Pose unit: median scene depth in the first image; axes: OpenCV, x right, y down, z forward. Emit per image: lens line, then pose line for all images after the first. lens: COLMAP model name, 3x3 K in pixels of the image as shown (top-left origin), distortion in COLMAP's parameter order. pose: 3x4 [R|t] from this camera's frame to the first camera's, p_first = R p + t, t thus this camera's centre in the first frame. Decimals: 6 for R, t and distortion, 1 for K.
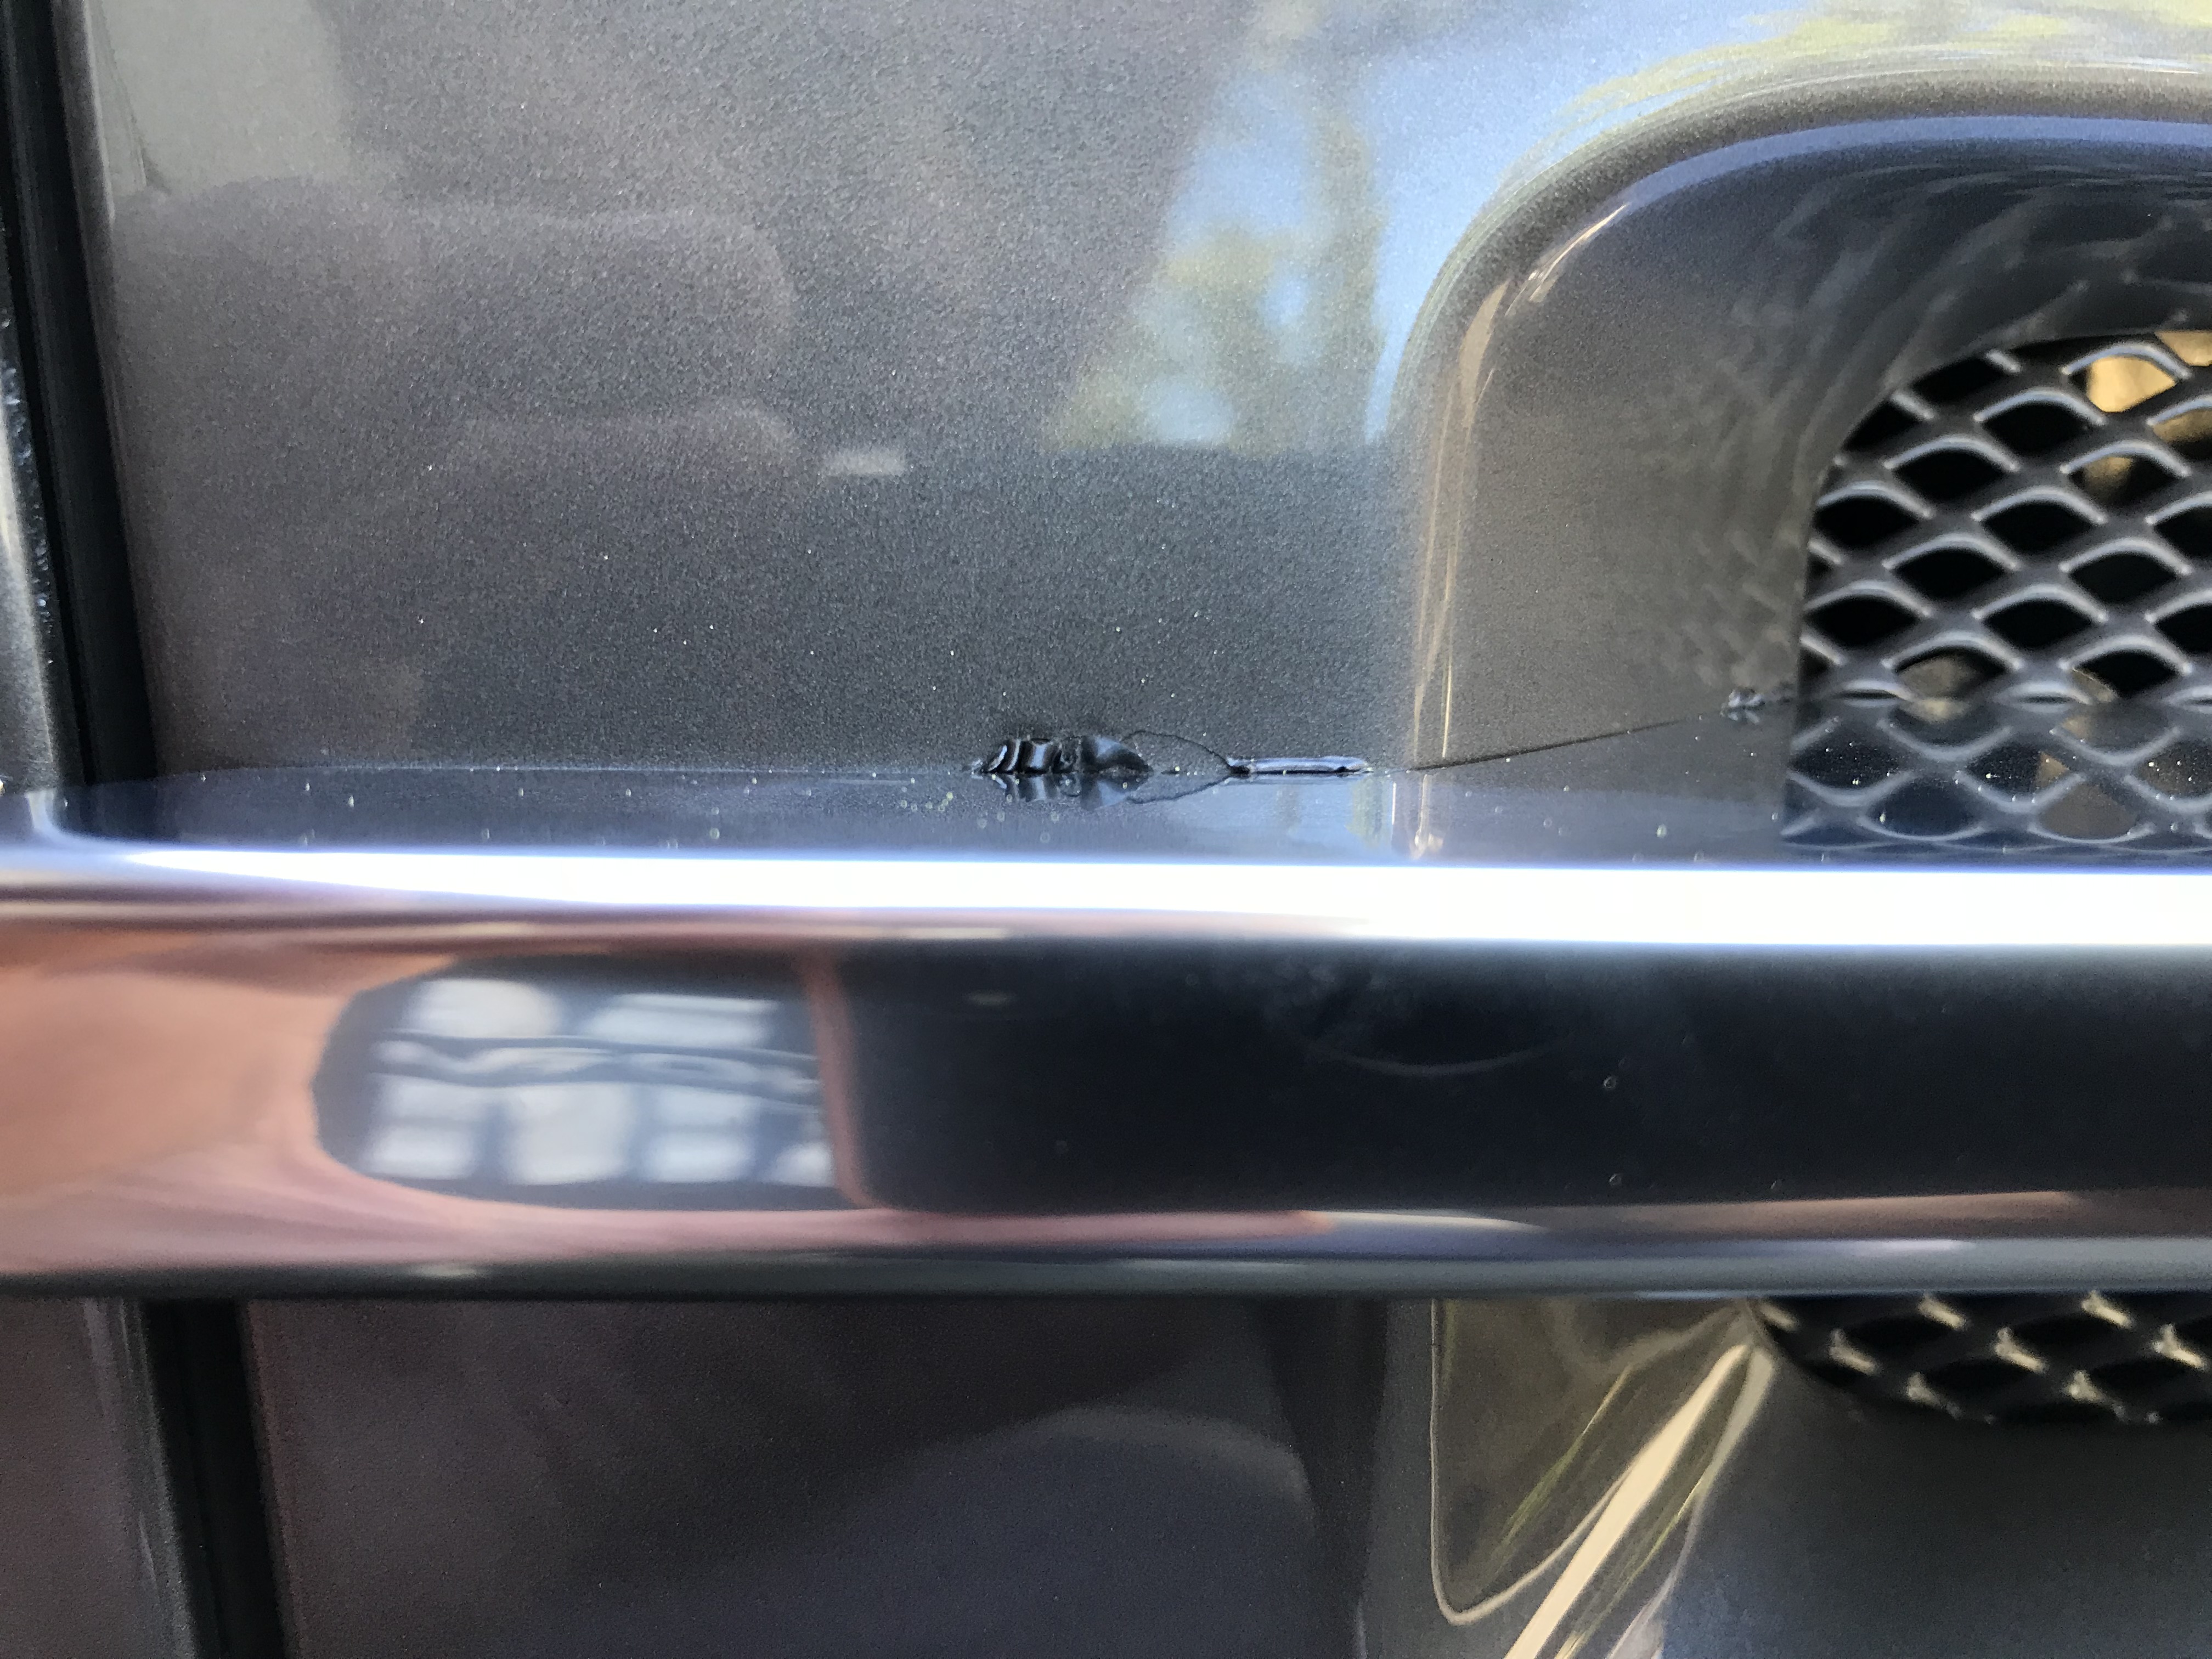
lens RADIAL K [[1846.7, 0, 1104.0], [0, 1846.7, 836.8], [0, 0, 1]] dist [-0.032951, -0.003186]
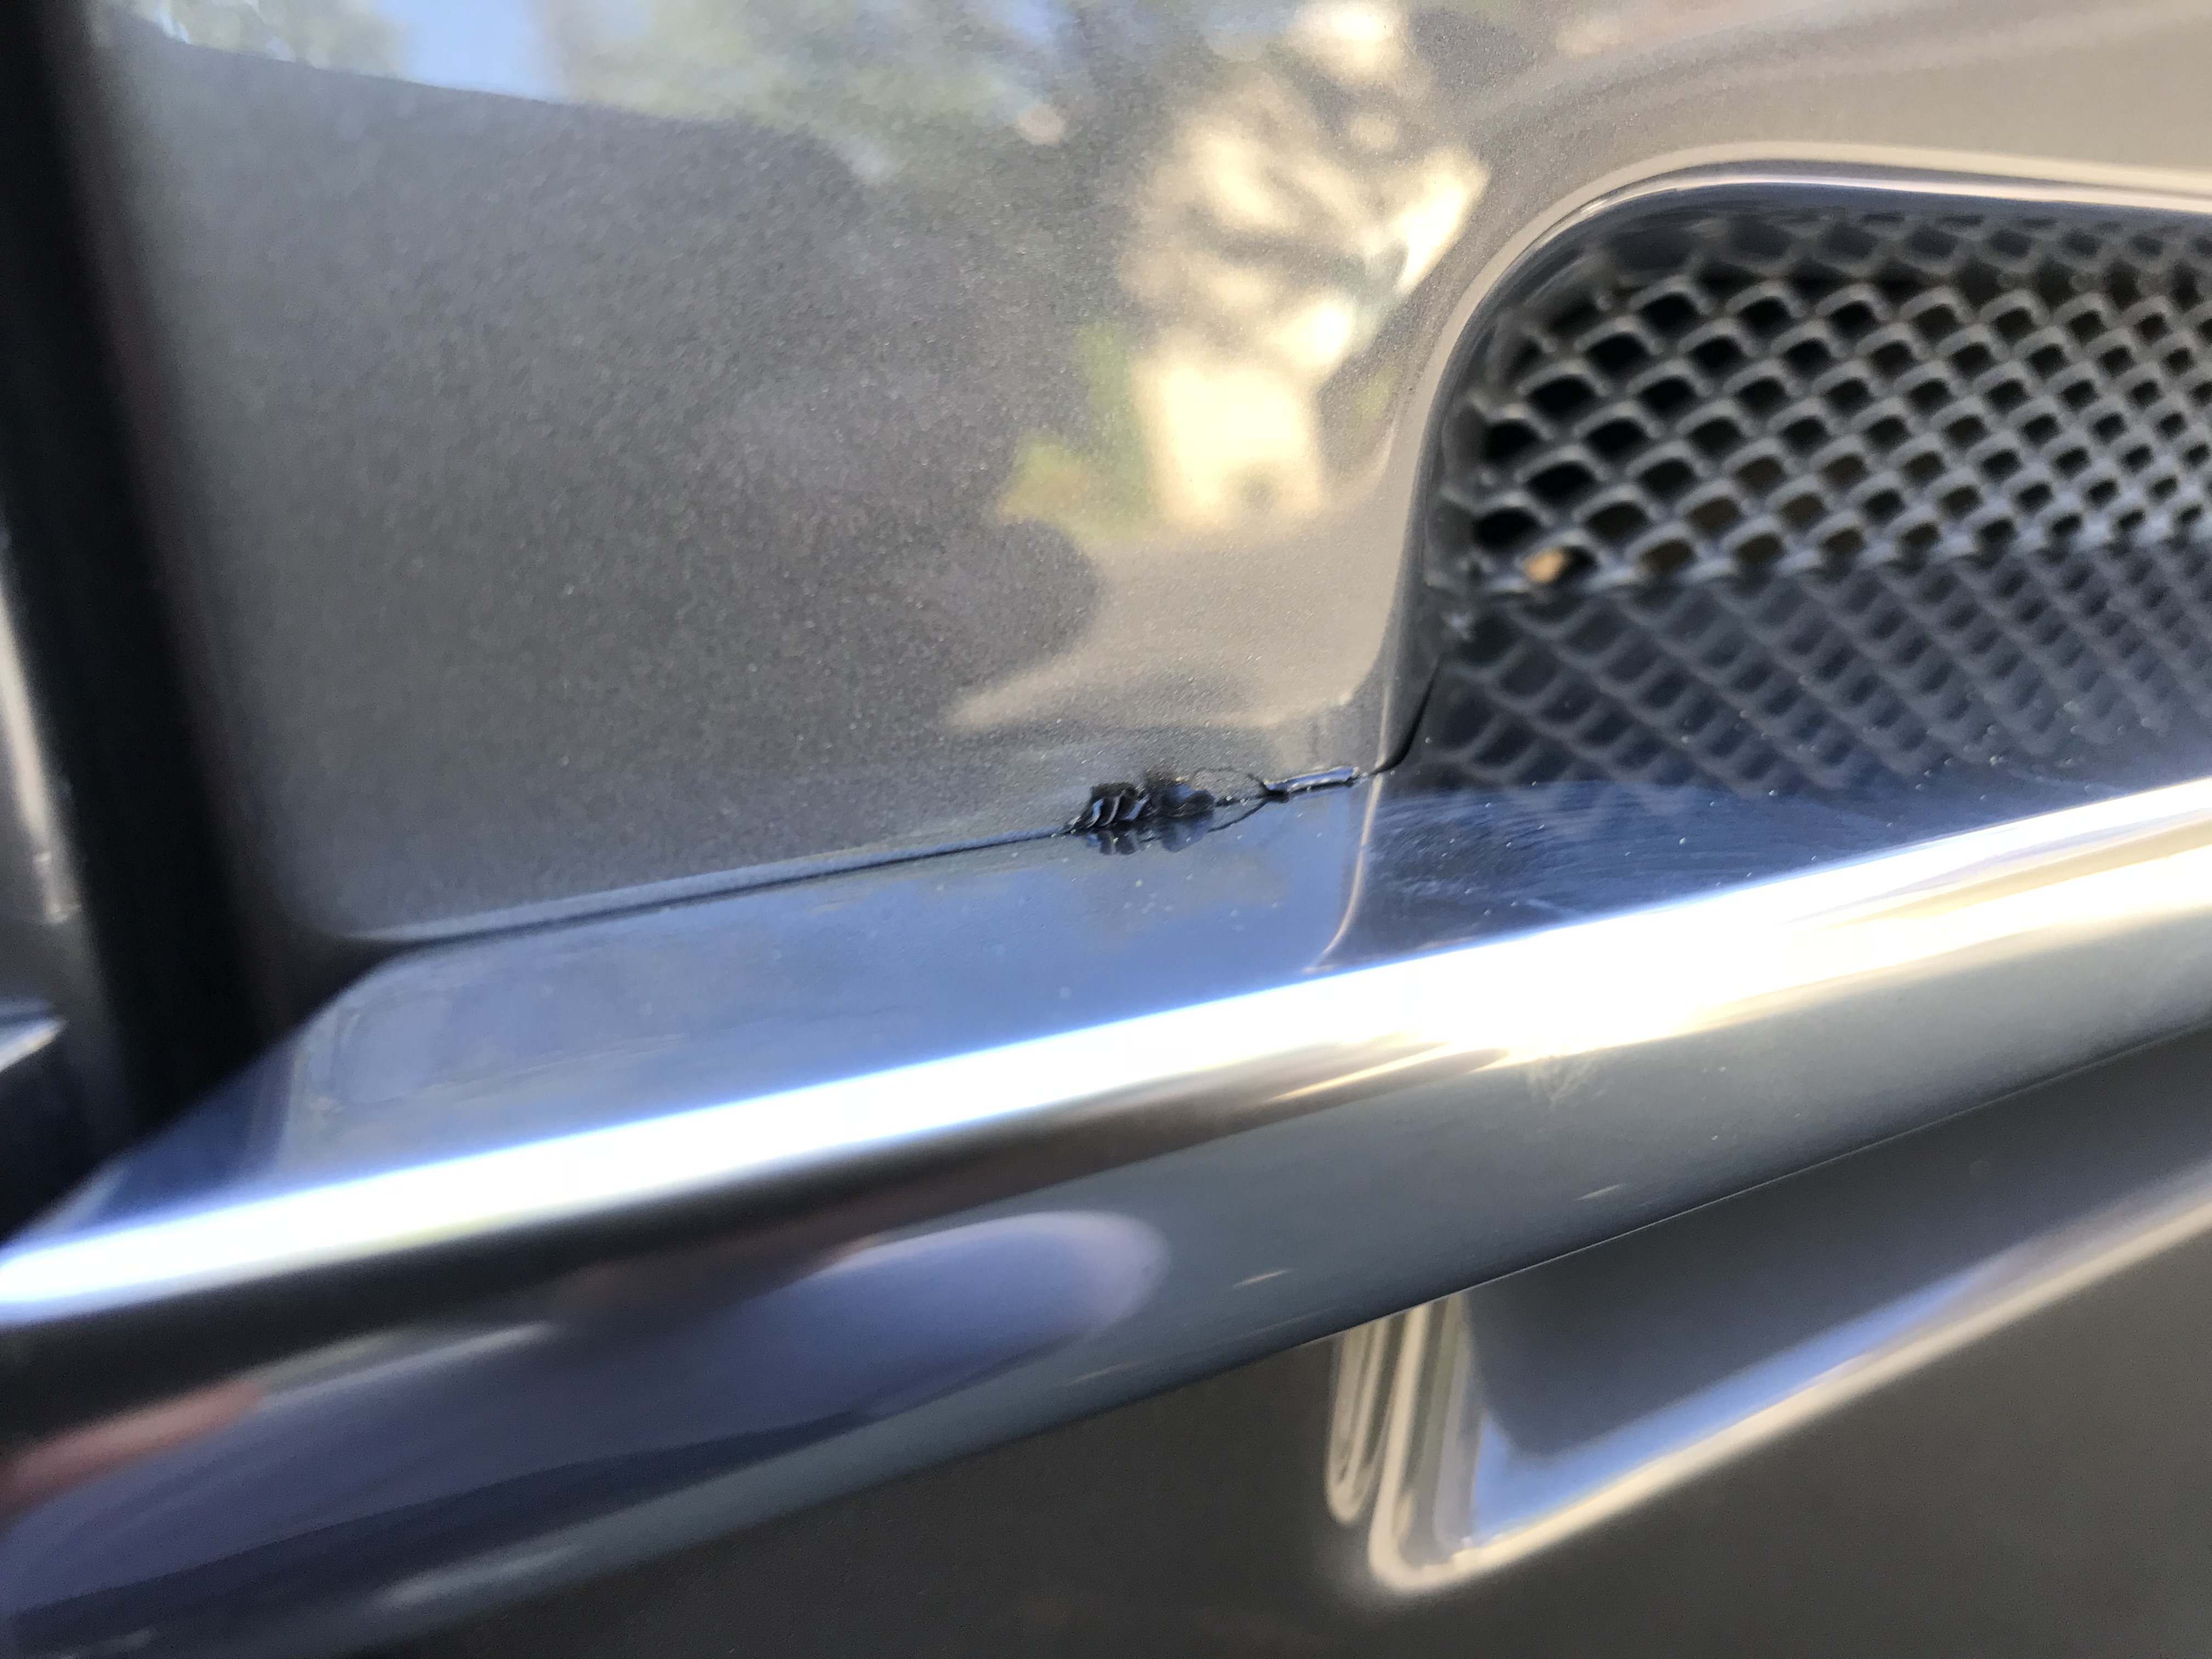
lens RADIAL K [[1846.7, 0, 1105.9], [0, 1846.7, 822.5], [0, 0, 1]] dist [-0.032951, -0.003186]
pose [[0.871793, -0.127609, 0.472963, -0.469837], [0.033327, 0.978689, 0.202627, -0.215293], [-0.488740, -0.160887, 0.857466, 0.096780]]
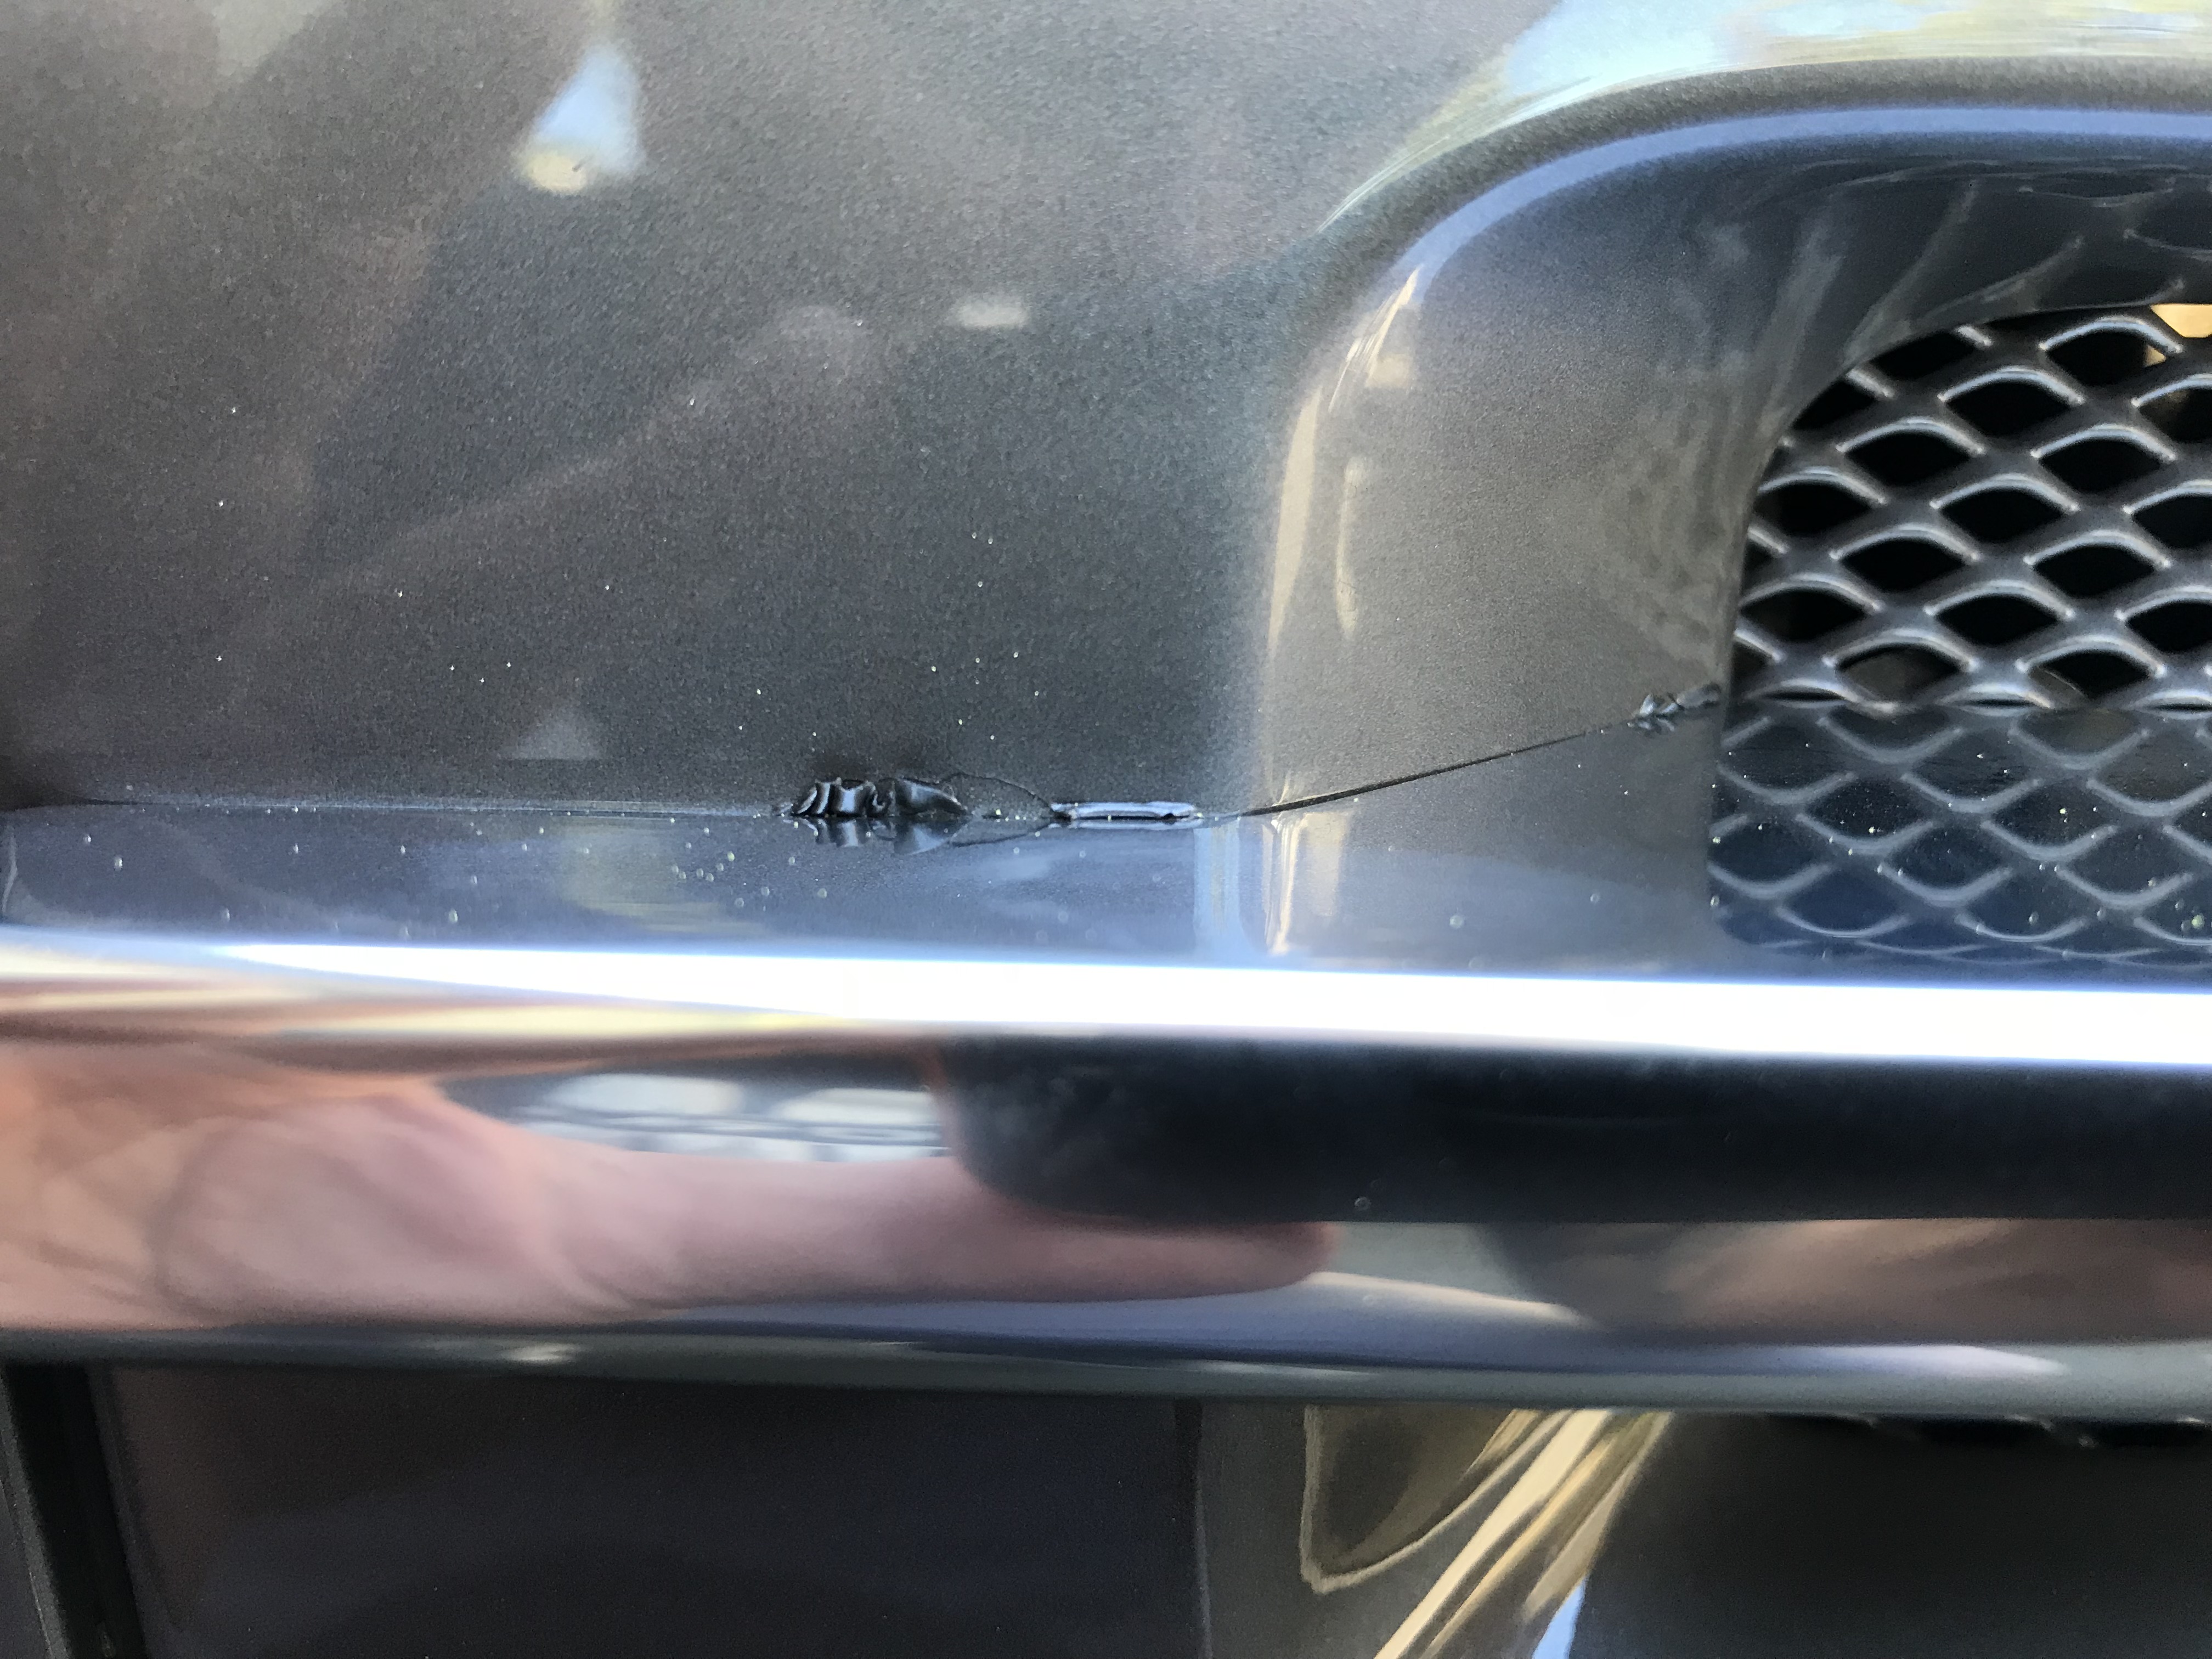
lens RADIAL K [[1846.7, 0, 1104.3], [0, 1846.7, 812.2], [0, 0, 1]] dist [-0.032951, -0.003186]
pose [[0.998040, 0.020980, -0.058963, 0.134533], [-0.016603, 0.997137, 0.073770, -0.096255], [0.060342, -0.072647, 0.995531, 0.039469]]
